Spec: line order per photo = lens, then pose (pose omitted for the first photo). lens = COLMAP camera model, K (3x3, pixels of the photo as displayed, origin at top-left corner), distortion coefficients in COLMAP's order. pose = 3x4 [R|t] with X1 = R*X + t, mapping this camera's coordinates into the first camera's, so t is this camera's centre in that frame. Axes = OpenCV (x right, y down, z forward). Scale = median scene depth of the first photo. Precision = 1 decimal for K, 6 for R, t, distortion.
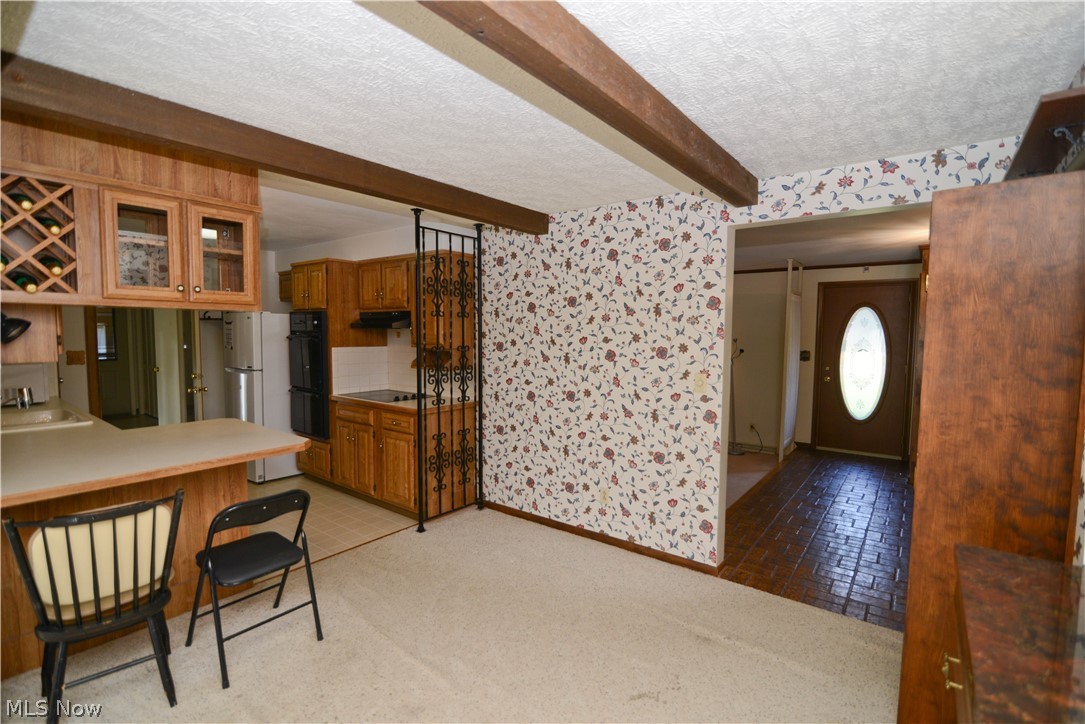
lens RADIAL K [[504.3, 0, 564.0], [0, 504.3, 363.2], [0, 0, 1]] dist [-0.021457, 0.000593]
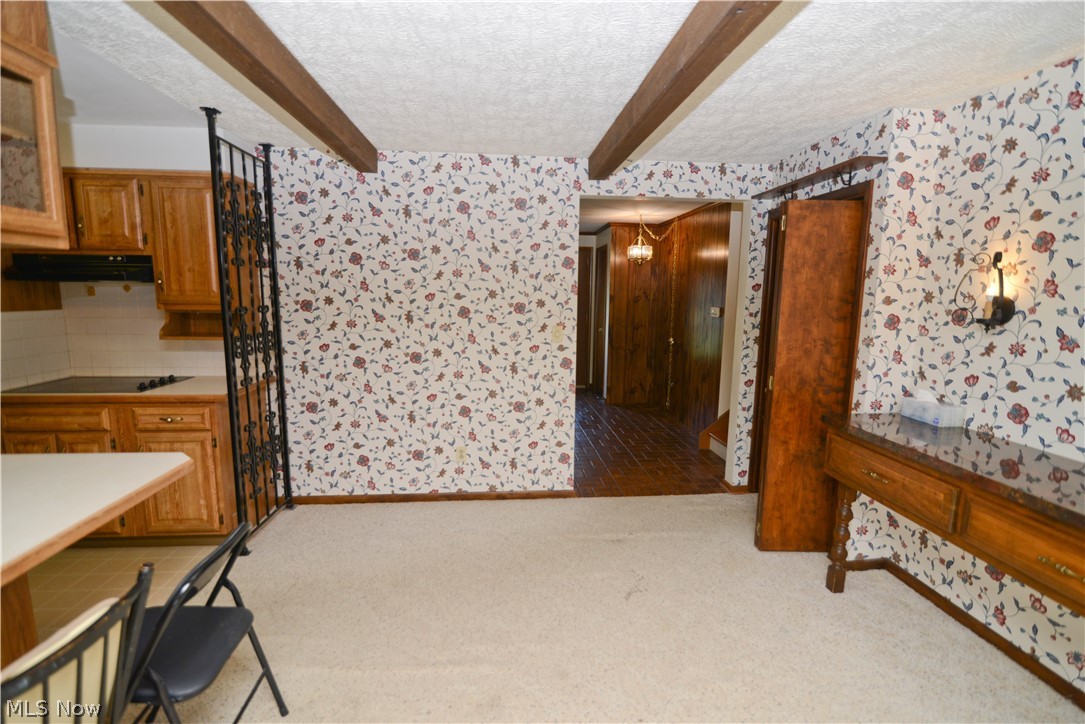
lens RADIAL K [[504.3, 0, 551.4], [0, 504.3, 362.6], [0, 0, 1]] dist [-0.021457, 0.000593]
pose [[0.733174, -0.093607, 0.673568, -0.482812], [0.035930, 0.994430, 0.099089, -0.009501], [-0.679091, -0.048448, 0.732453, 0.174396]]
